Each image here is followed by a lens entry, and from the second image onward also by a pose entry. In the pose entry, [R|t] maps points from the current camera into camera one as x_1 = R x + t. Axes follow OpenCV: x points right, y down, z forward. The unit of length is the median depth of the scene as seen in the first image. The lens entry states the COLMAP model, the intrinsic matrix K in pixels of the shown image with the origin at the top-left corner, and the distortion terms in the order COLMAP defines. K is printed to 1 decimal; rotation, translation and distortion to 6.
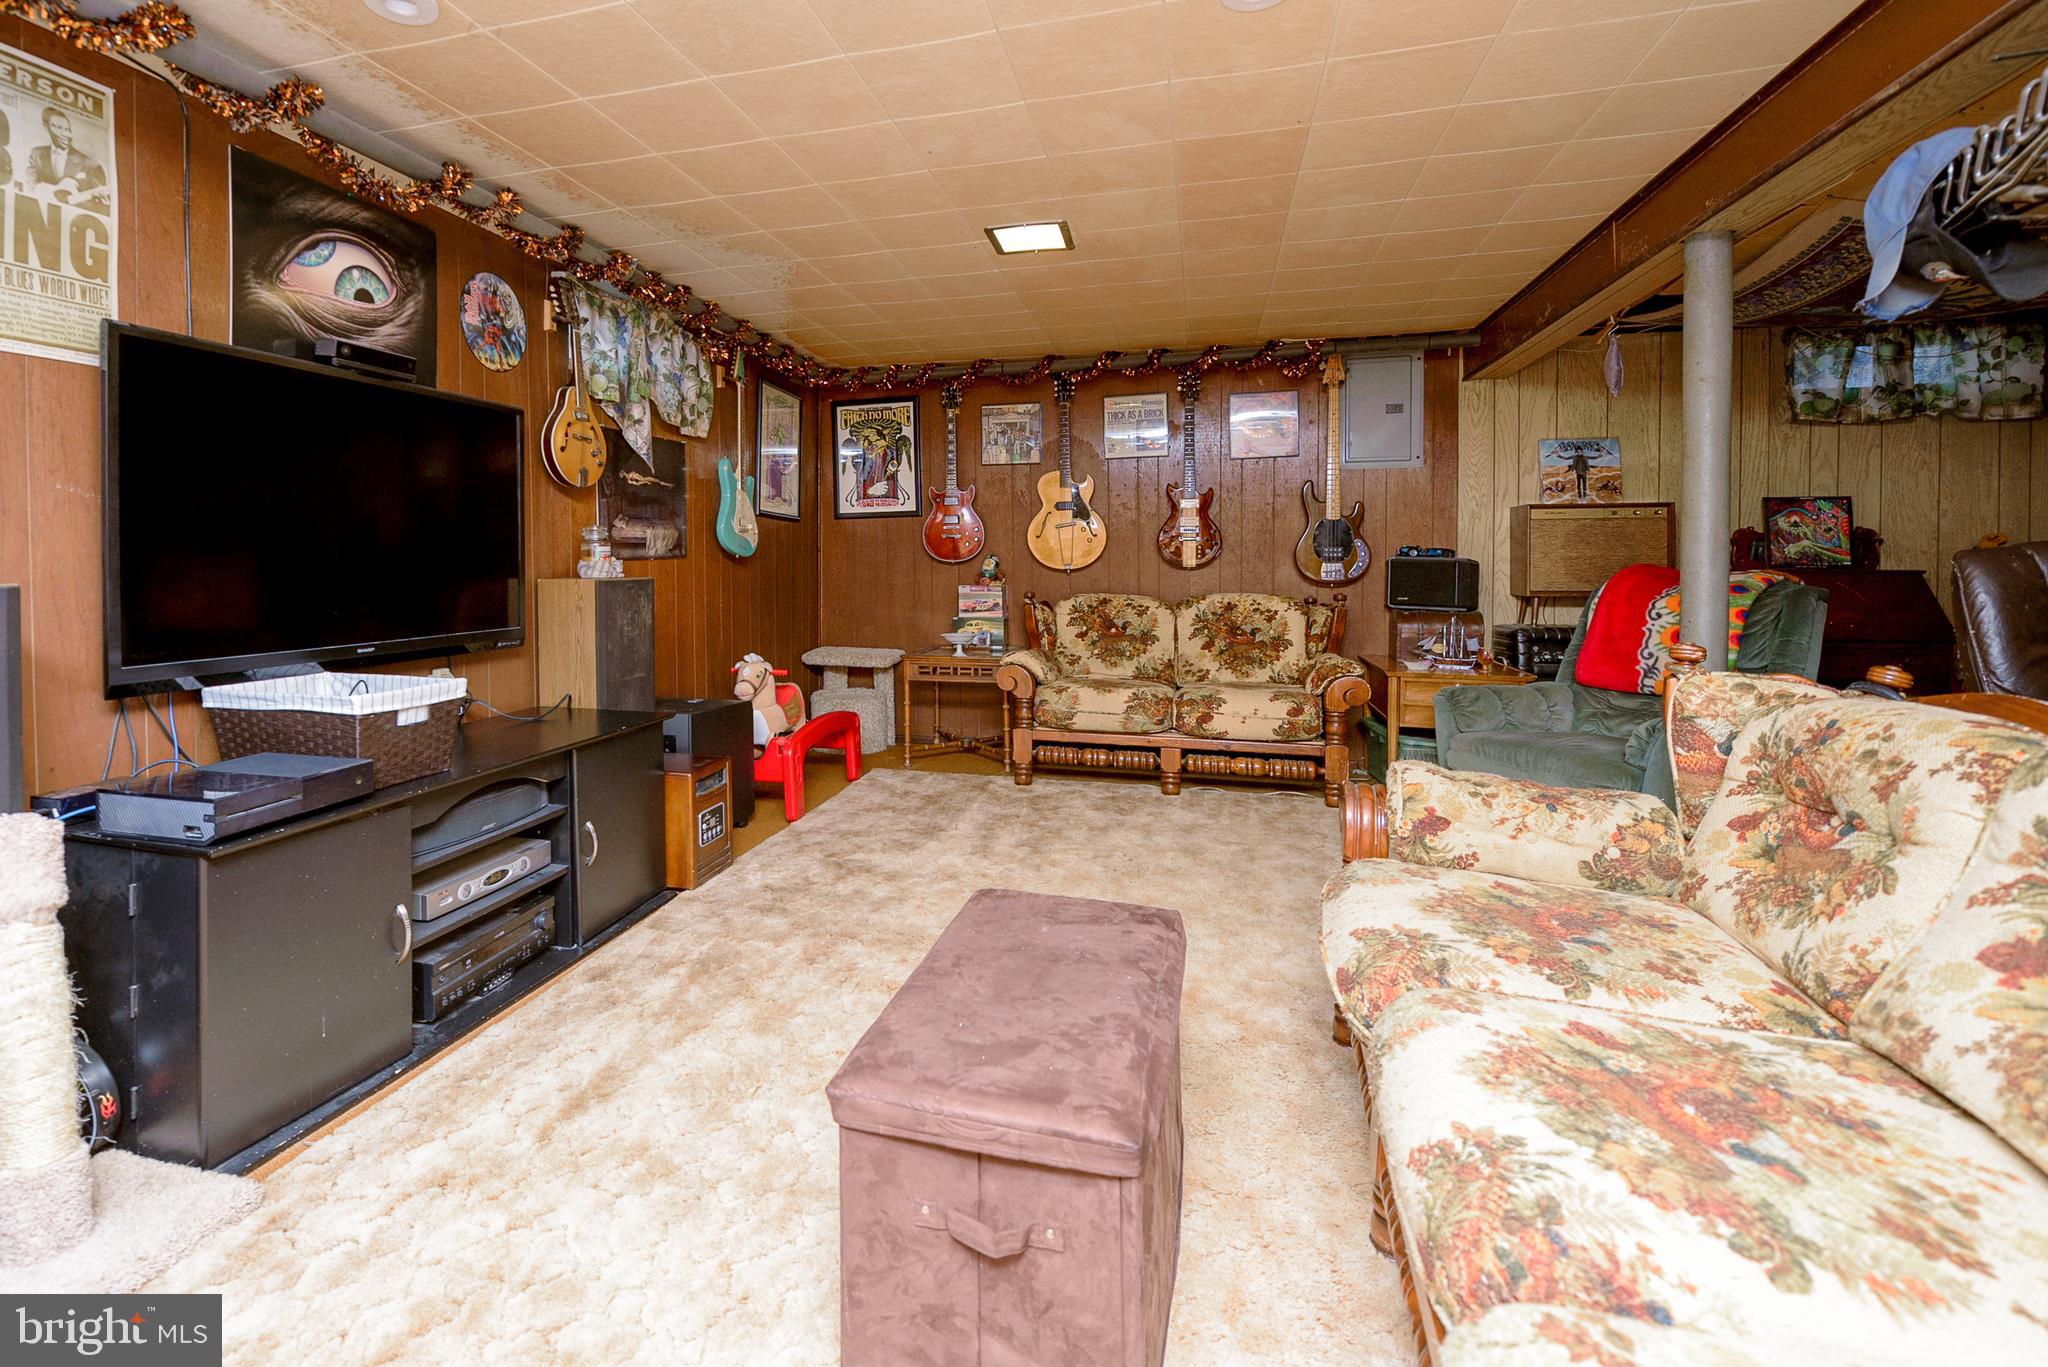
lens RADIAL K [[834.6, 0, 1022.3], [0, 834.6, 634.5], [0, 0, 1]] dist [-0.008607, -0.002937]
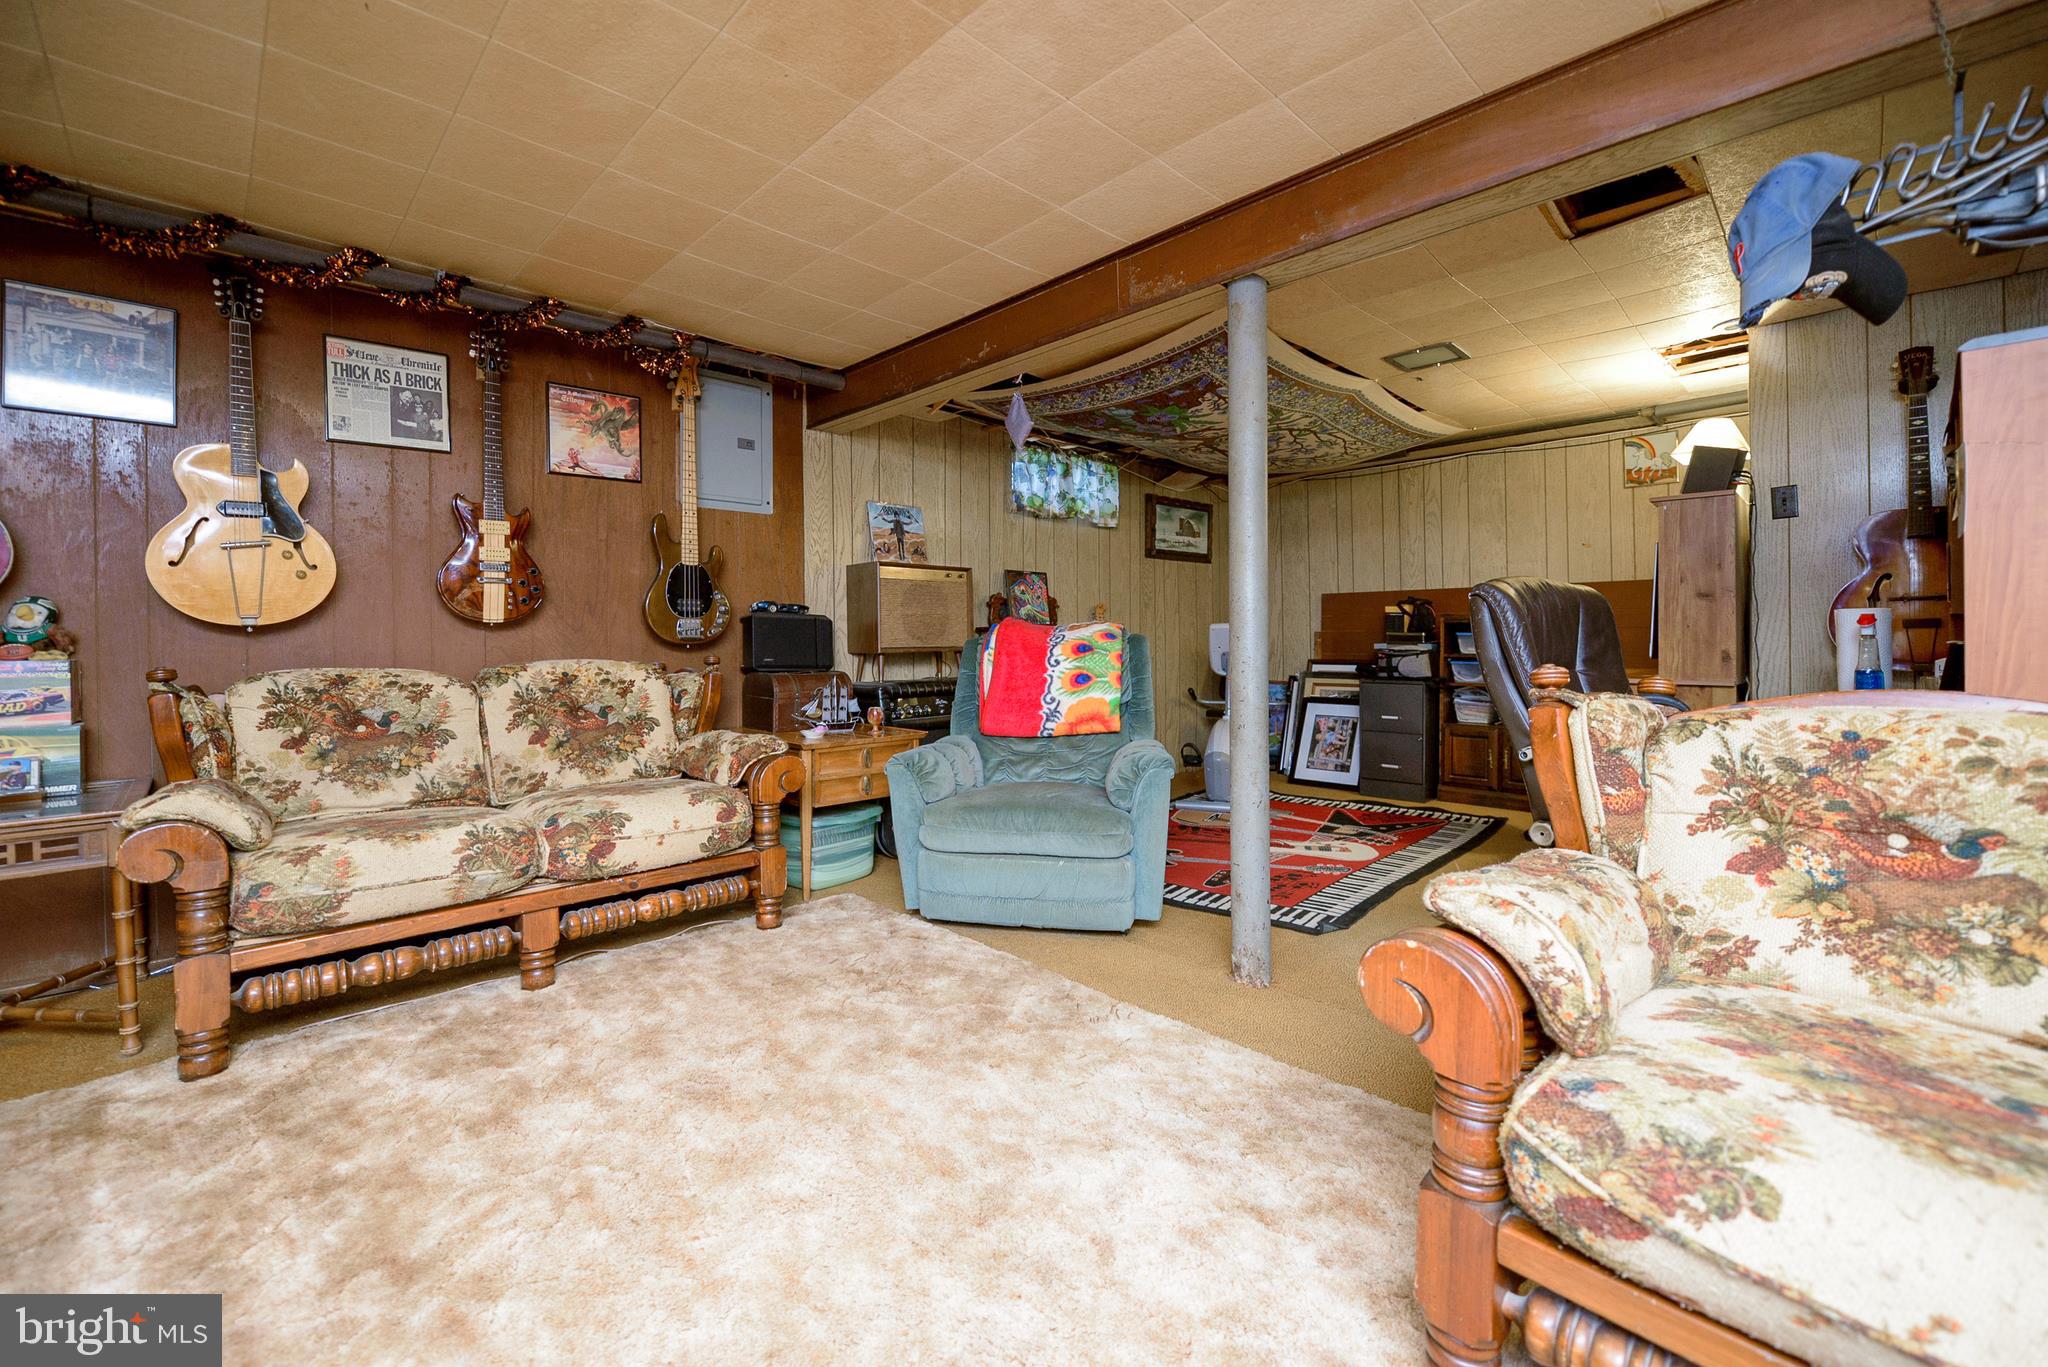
lens RADIAL K [[801.0, 0, 1024.6], [0, 801.0, 650.7], [0, 0, 1]] dist [-0.015000, -0.000275]
pose [[0.591677, -0.022412, 0.805863, -0.064318], [0.077453, 0.996570, -0.029151, -0.007608], [-0.802446, 0.079664, 0.591384, 0.294606]]
